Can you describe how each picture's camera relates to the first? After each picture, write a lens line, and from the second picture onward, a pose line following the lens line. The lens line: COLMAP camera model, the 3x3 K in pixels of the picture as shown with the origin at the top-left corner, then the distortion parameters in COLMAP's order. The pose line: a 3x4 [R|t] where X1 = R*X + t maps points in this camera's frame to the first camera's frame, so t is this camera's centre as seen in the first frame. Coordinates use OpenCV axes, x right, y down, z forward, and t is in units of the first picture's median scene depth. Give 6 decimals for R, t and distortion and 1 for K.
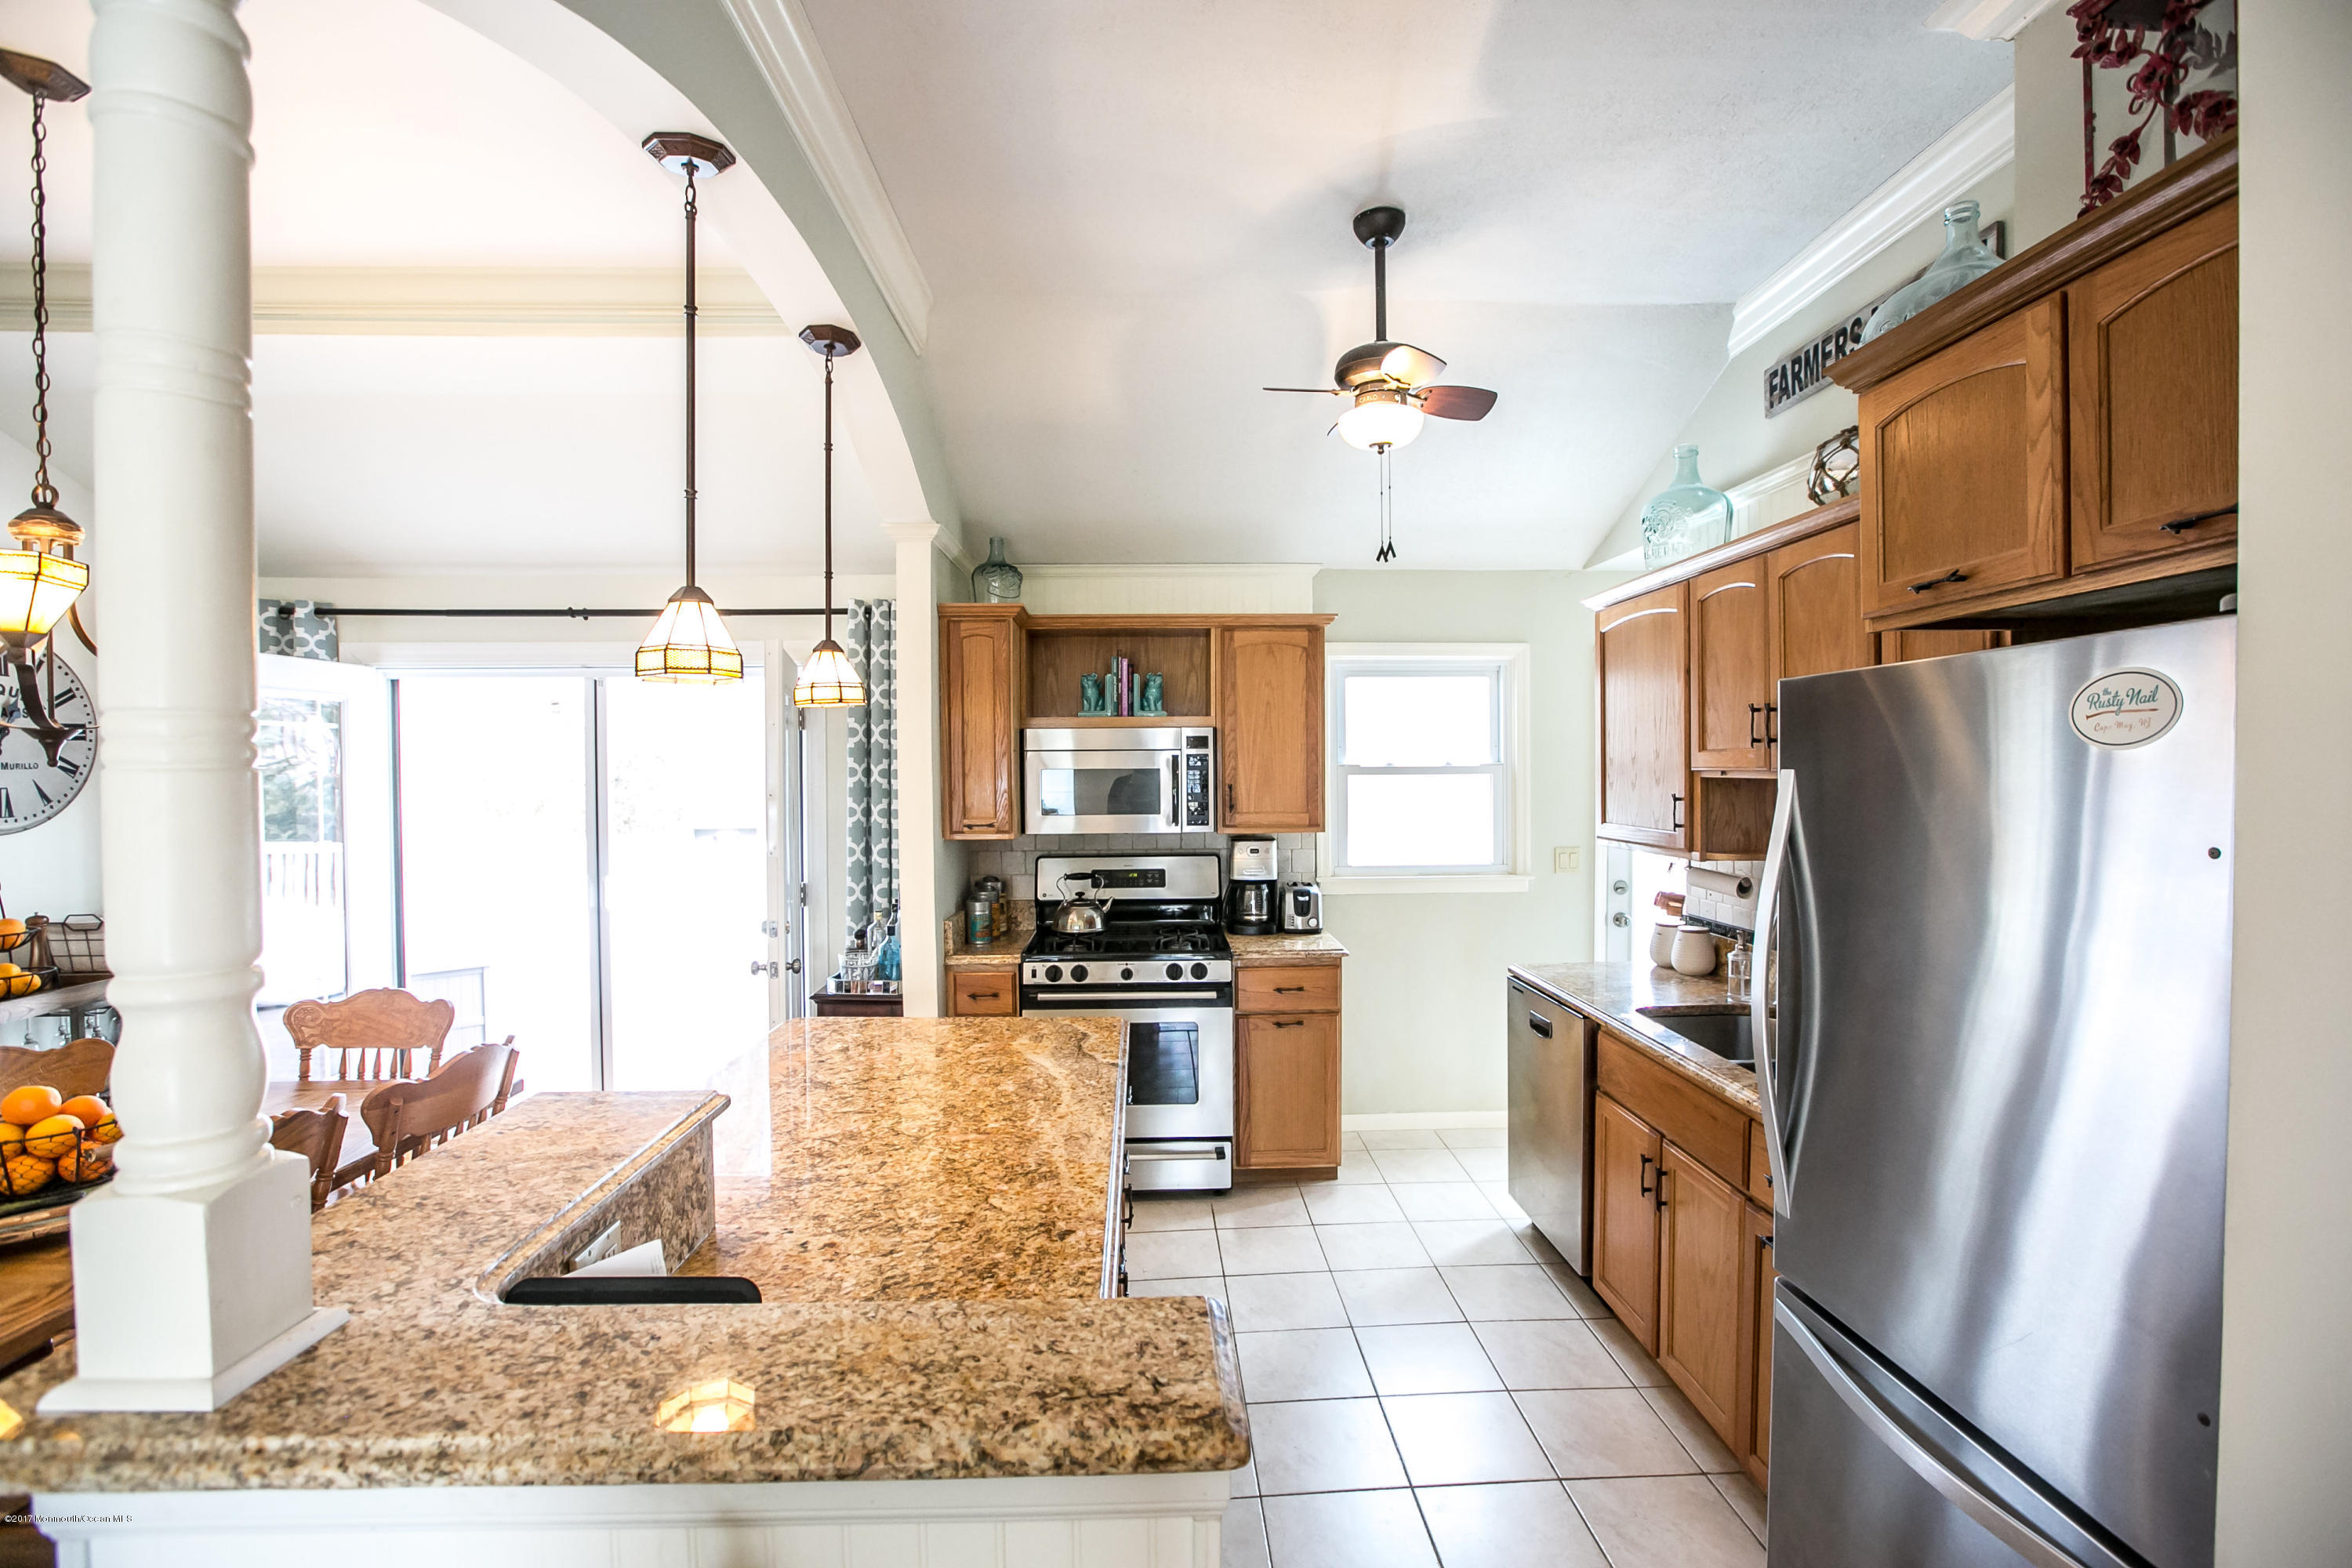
lens RADIAL K [[1059.1, 0, 1190.6], [0, 1059.1, 789.3], [0, 0, 1]] dist [-0.031231, 0.000573]
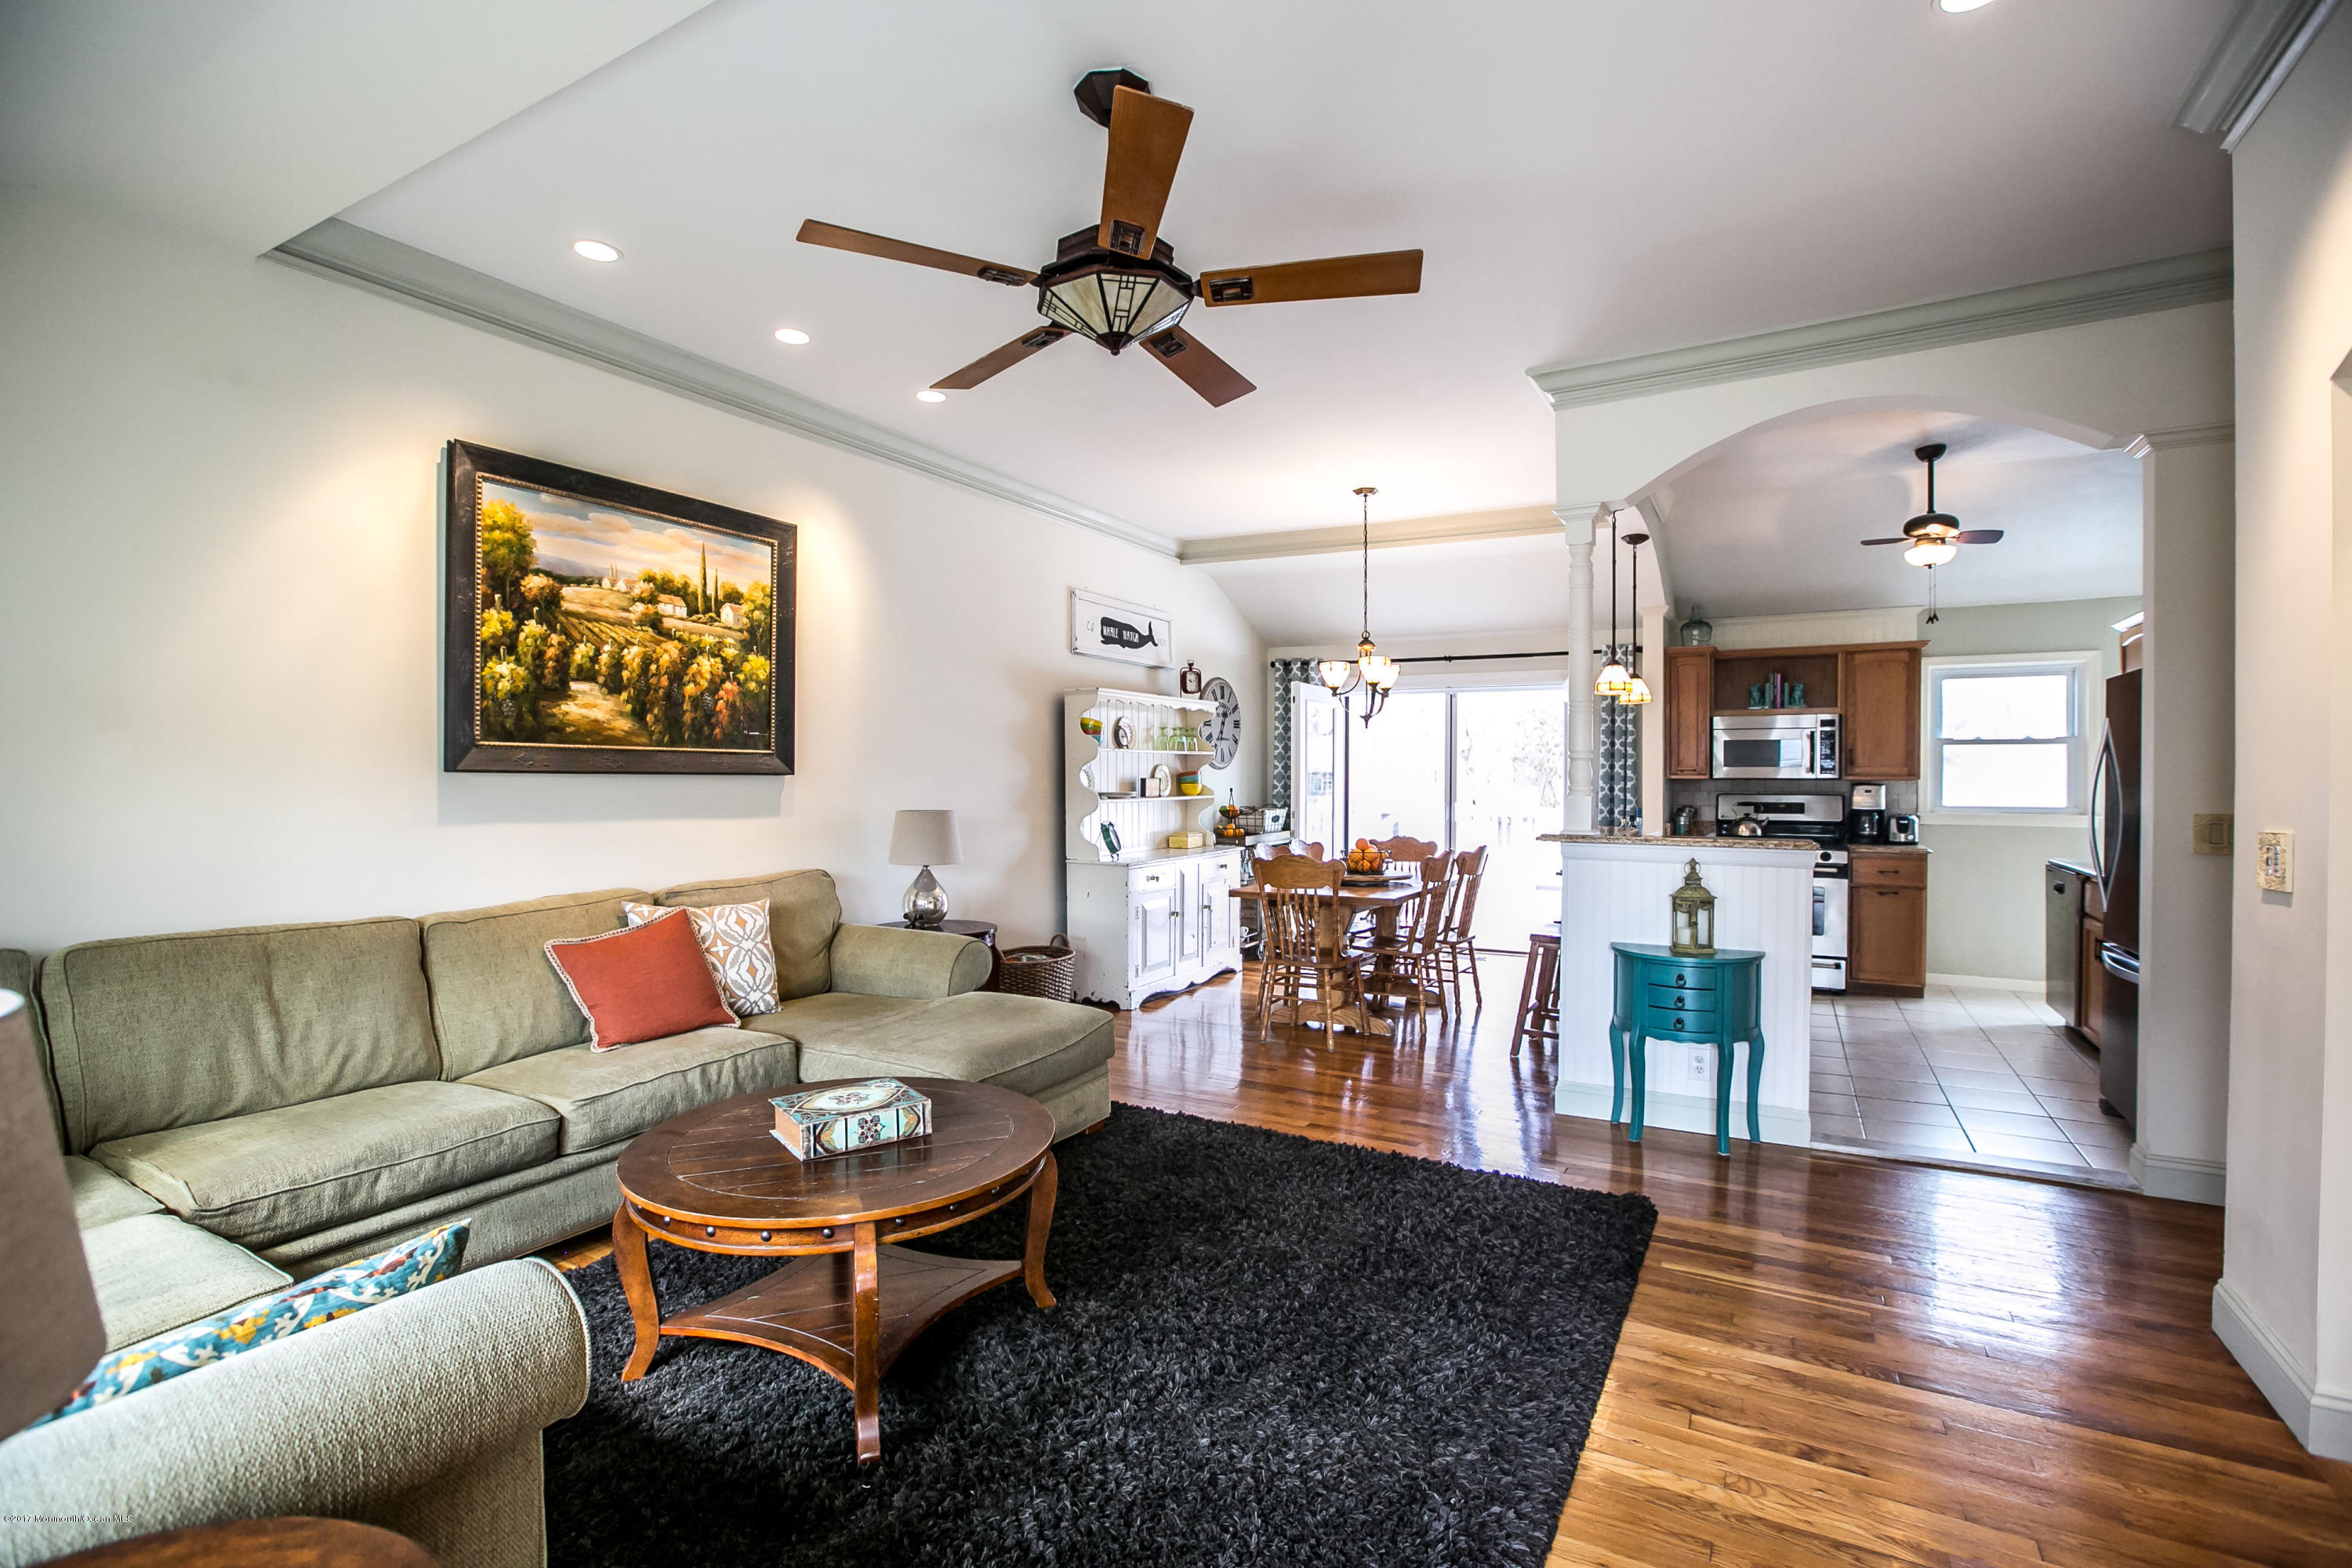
lens RADIAL K [[1059.1, 0, 1190.6], [0, 1059.1, 789.3], [0, 0, 1]] dist [-0.031231, 0.000573]
pose [[0.851020, 0.013103, -0.524970, 0.018963], [-0.019764, 0.999780, -0.007085, 0.088088], [0.524761, 0.016405, 0.851091, -0.885410]]
